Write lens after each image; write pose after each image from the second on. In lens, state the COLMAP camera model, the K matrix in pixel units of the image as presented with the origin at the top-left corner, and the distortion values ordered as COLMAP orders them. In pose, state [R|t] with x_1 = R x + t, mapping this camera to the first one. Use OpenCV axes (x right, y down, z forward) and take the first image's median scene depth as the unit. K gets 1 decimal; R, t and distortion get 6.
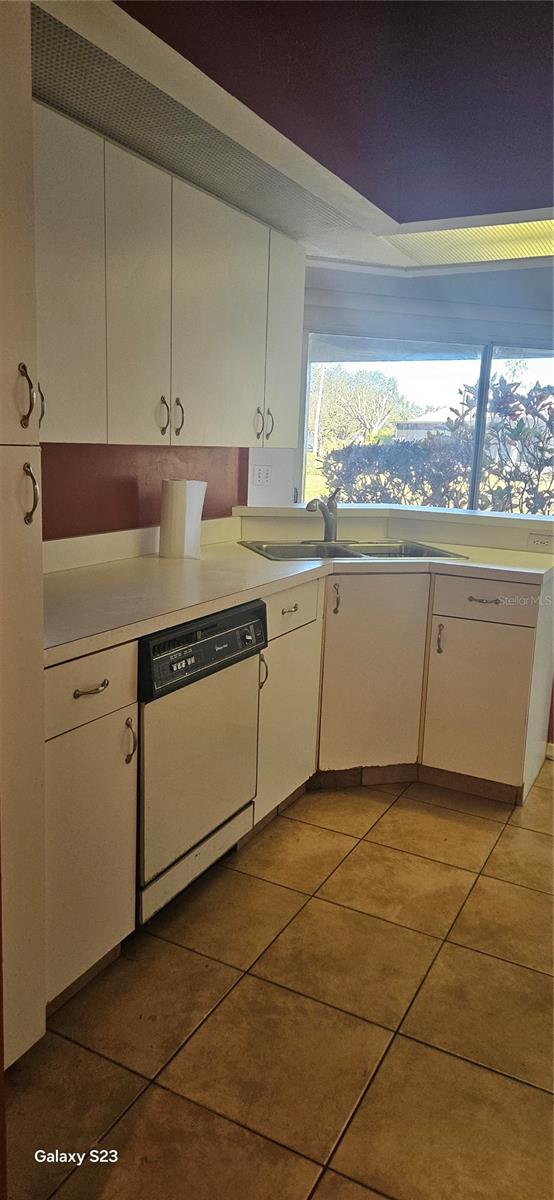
lens RADIAL K [[794.3, 0, 274.2], [0, 794.3, 591.0], [0, 0, 1]] dist [0.055570, -0.030570]
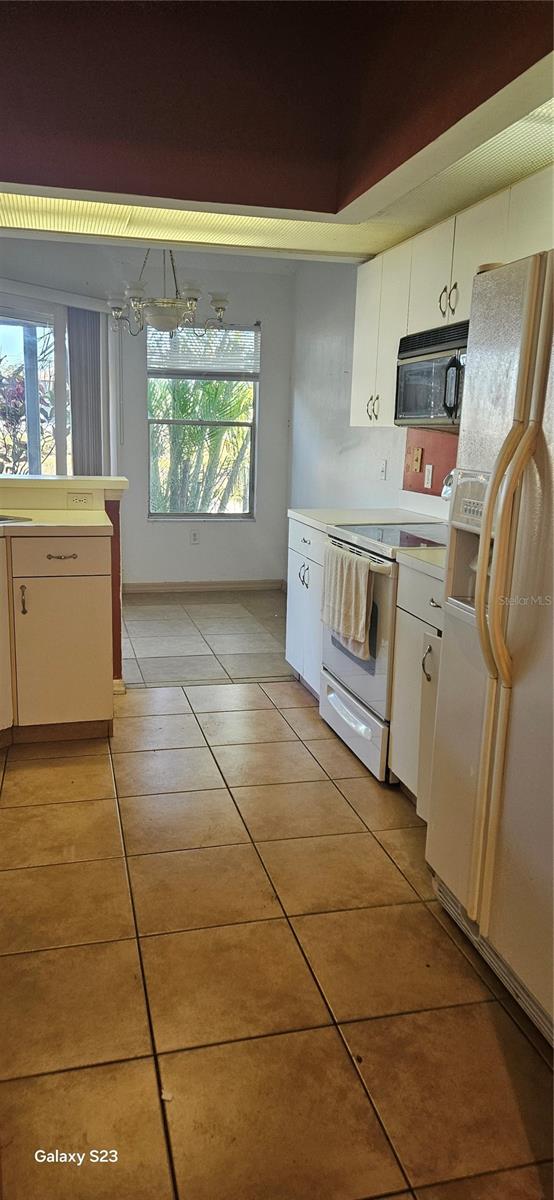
lens RADIAL K [[794.3, 0, 255.8], [0, 794.3, 593.8], [0, 0, 1]] dist [0.055570, -0.030570]
pose [[0.743046, -0.156216, 0.650753, -0.274444], [0.132929, 0.987452, 0.085260, 0.005031], [-0.655906, 0.023151, 0.754487, 0.034817]]
